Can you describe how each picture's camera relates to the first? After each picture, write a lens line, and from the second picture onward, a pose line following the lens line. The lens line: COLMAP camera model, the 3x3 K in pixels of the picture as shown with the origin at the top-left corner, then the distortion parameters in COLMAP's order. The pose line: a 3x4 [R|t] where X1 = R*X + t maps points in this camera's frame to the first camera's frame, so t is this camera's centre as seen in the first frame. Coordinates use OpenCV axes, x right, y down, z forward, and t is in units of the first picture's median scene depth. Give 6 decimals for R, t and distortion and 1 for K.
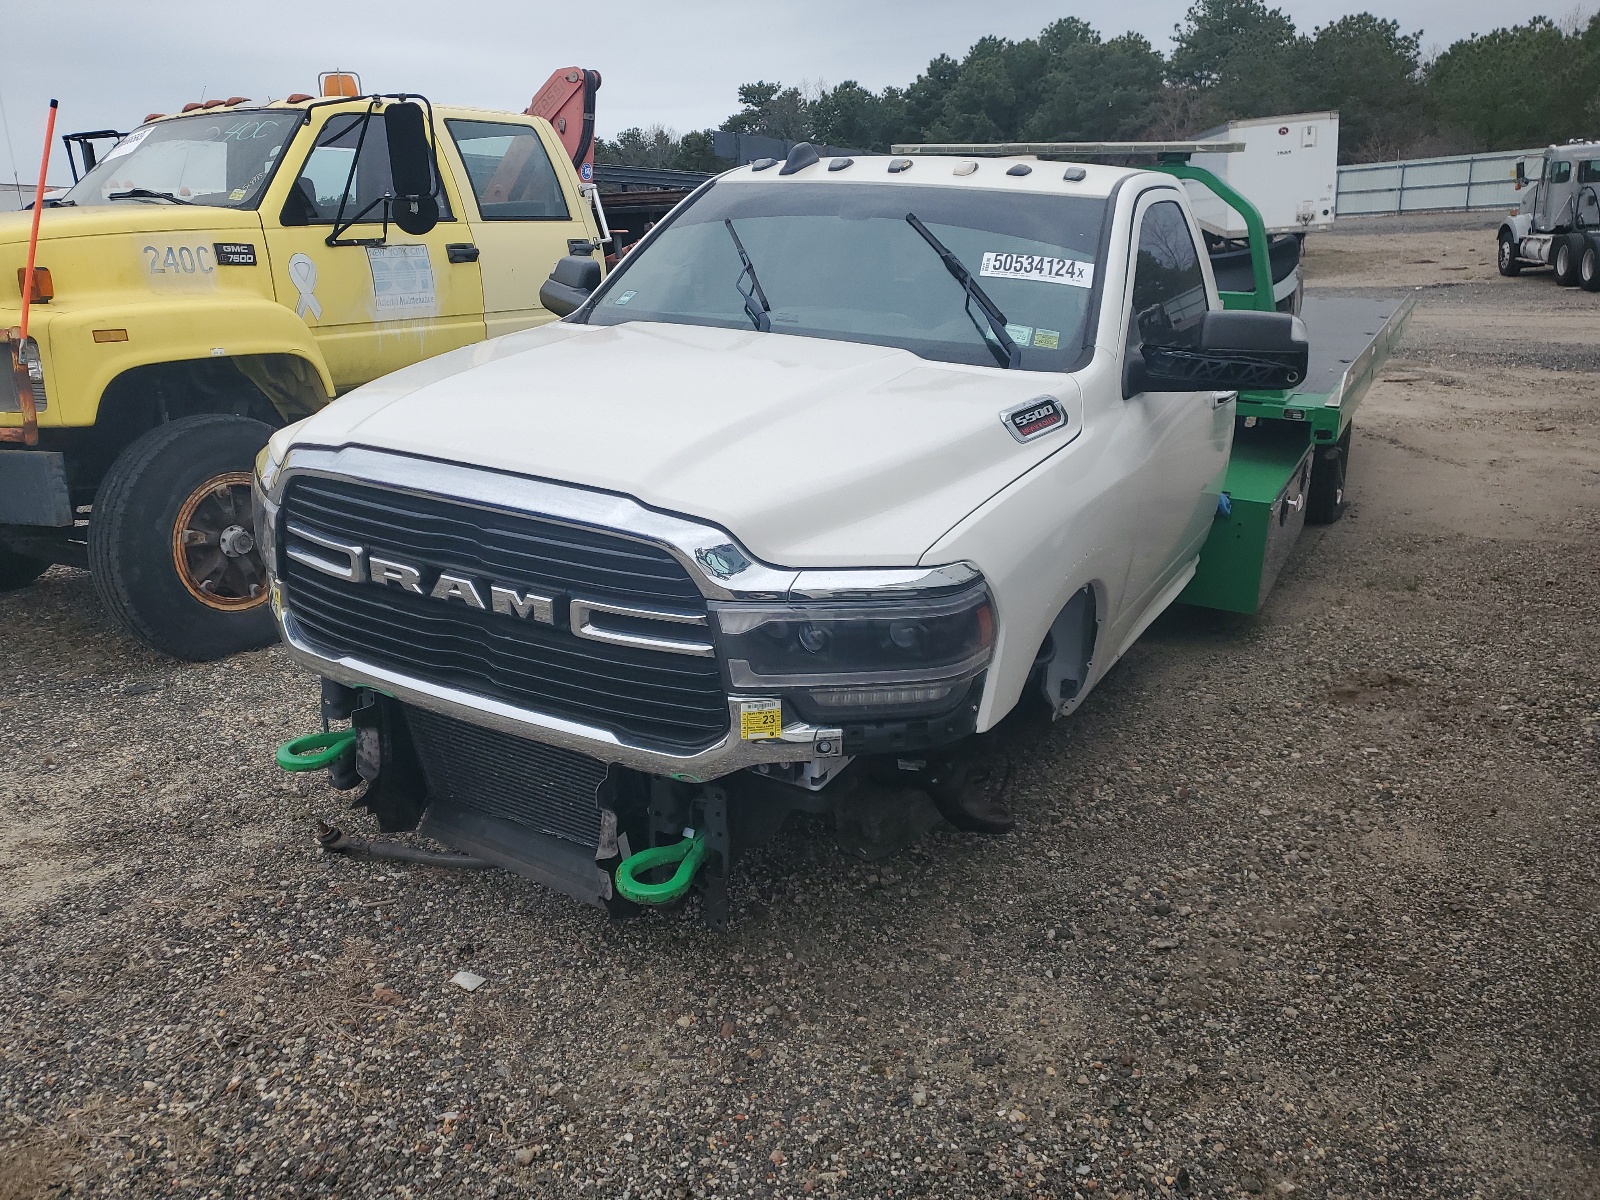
lens RADIAL K [[1246.1, 0, 792.8], [0, 1246.1, 598.9], [0, 0, 1]] dist [0.054569, -0.048191]
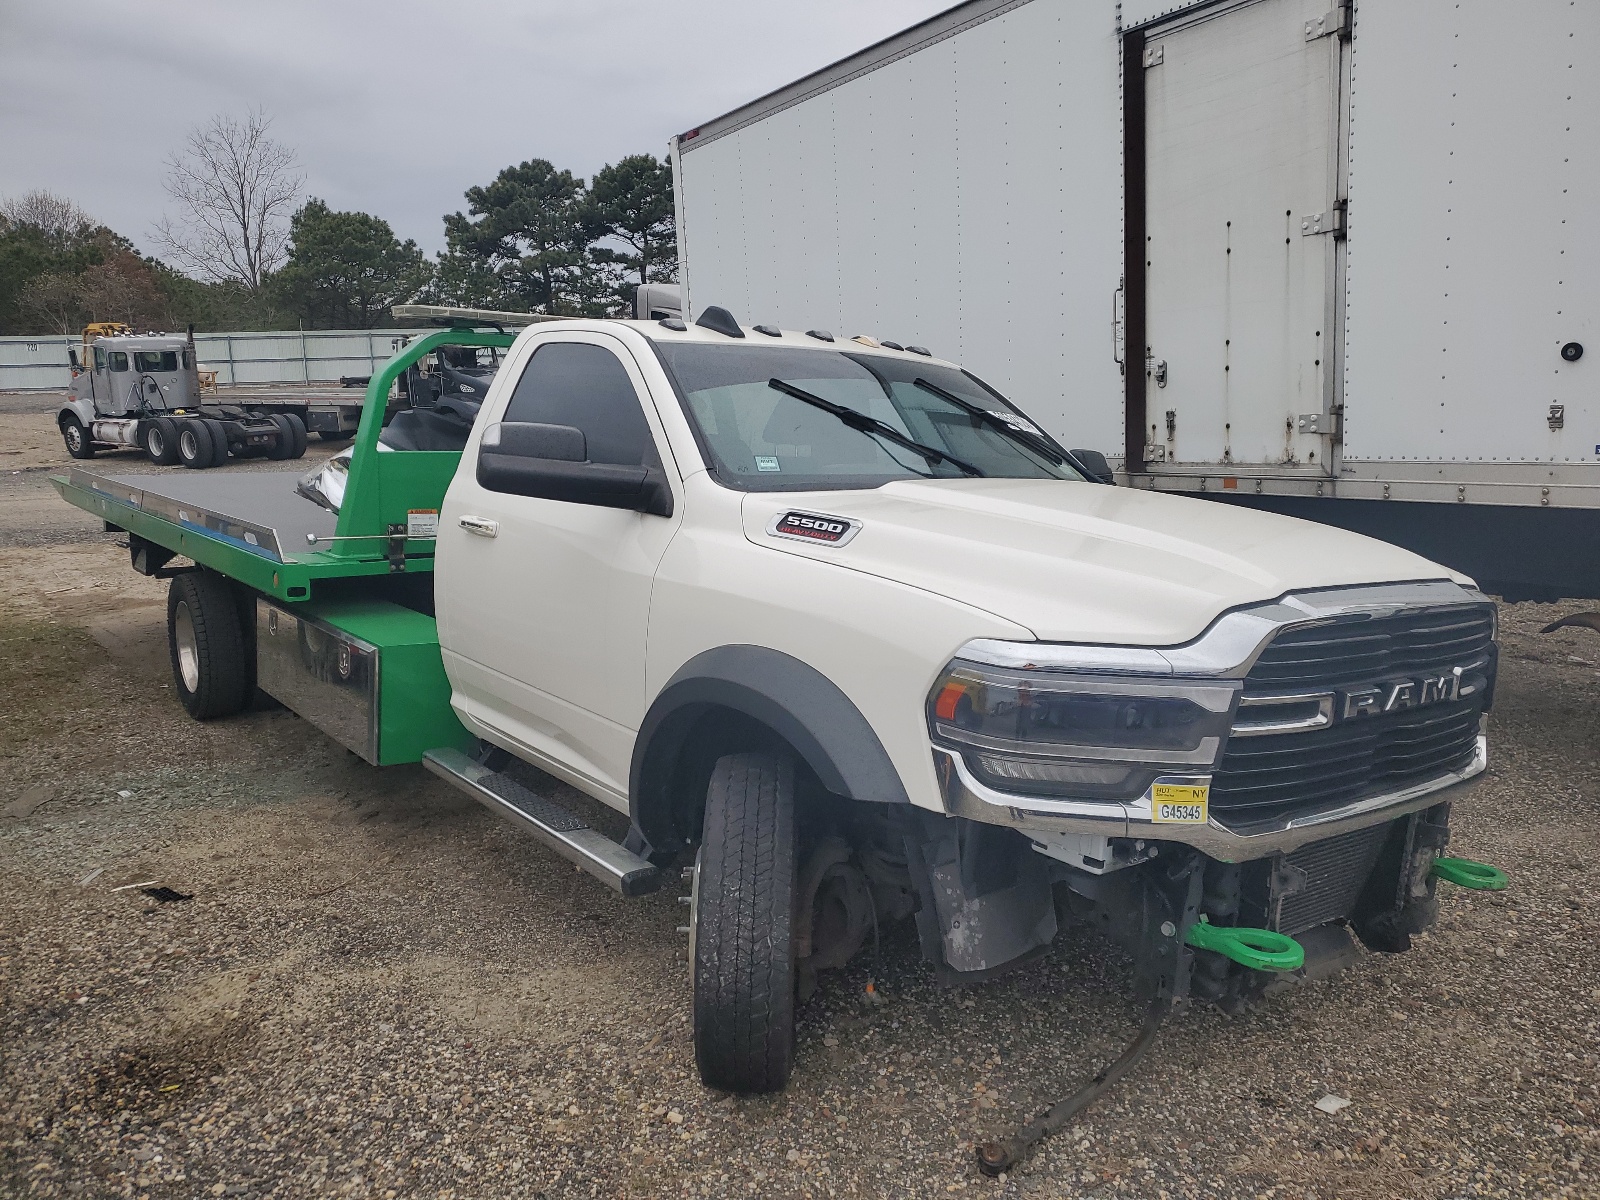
lens RADIAL K [[1246.1, 0, 800.7], [0, 1246.1, 610.9], [0, 0, 1]] dist [0.054569, -0.048191]
pose [[0.390513, -0.148180, 0.908593, -0.508712], [0.267259, 0.962703, 0.042137, -0.092119], [-0.880950, 0.226374, 0.415551, 0.342967]]
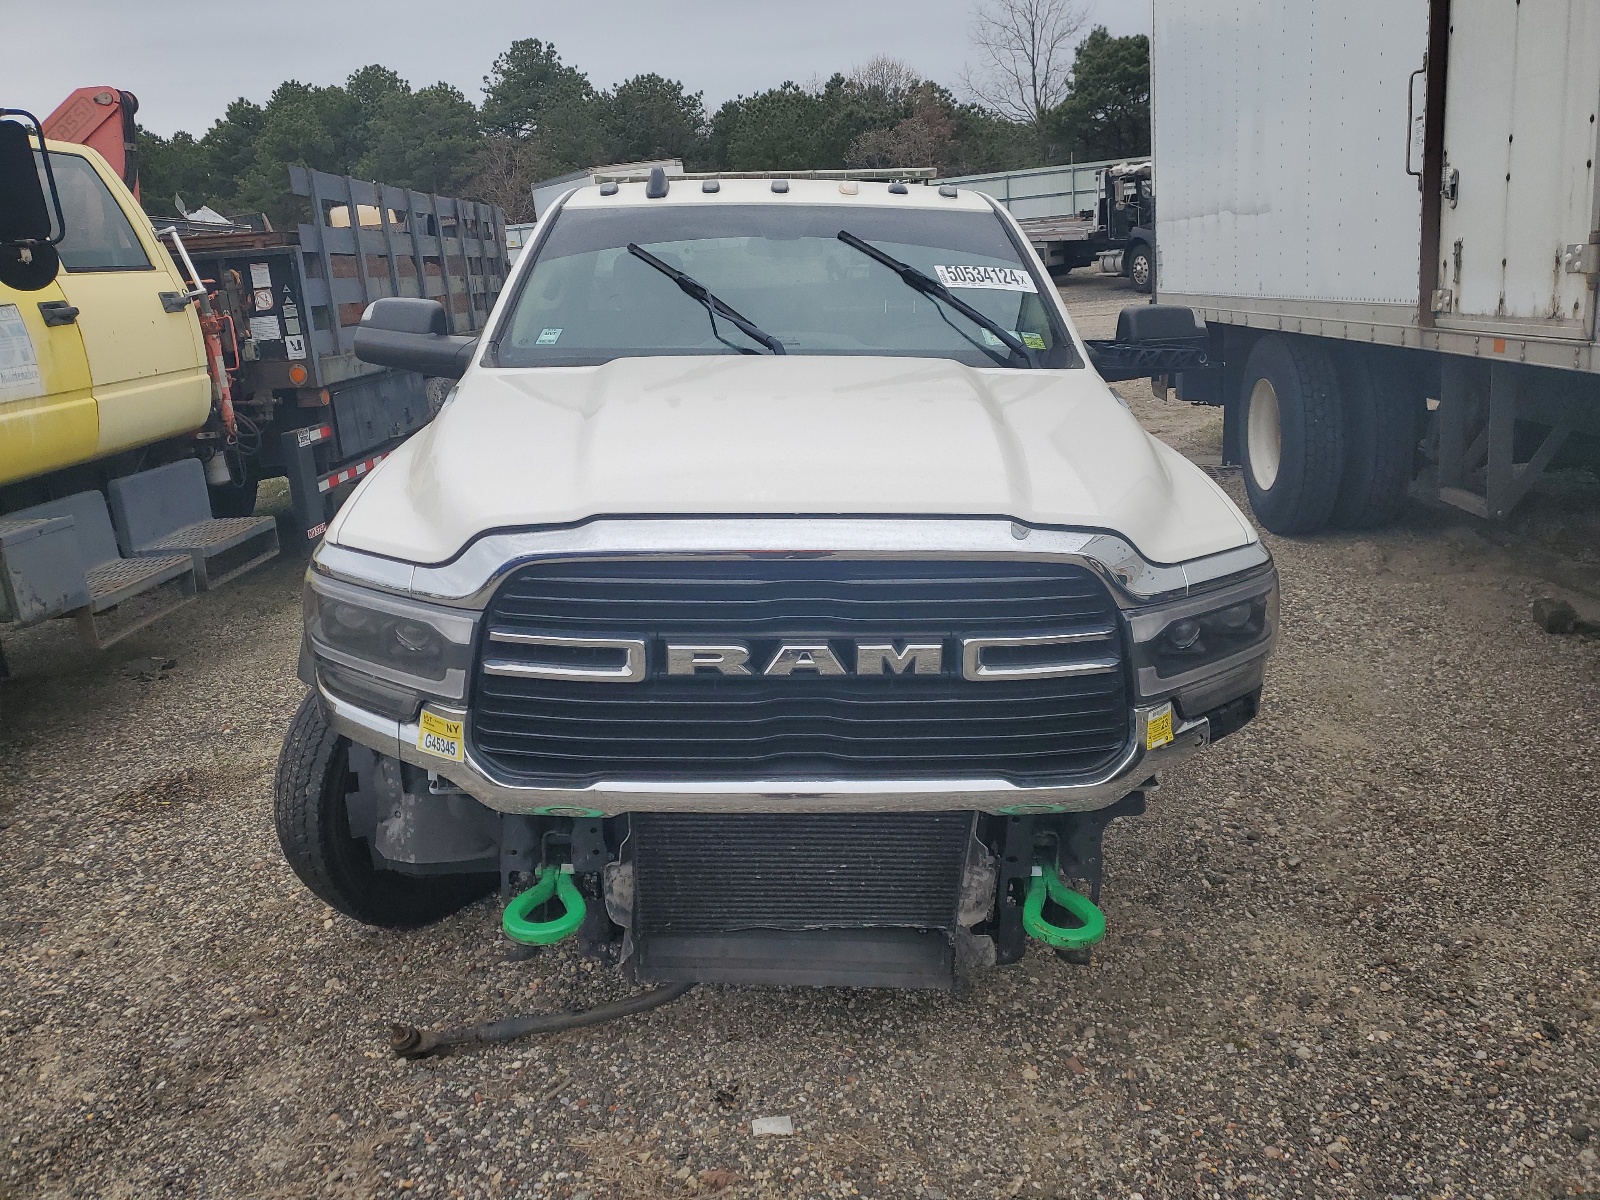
lens RADIAL K [[1246.1, 0, 809.3], [0, 1246.1, 582.6], [0, 0, 1]] dist [0.054569, -0.048191]
pose [[0.862954, -0.164166, 0.477871, -0.231194], [0.186033, 0.982542, 0.001595, -0.020943], [-0.469790, 0.087524, 0.878429, 0.085513]]
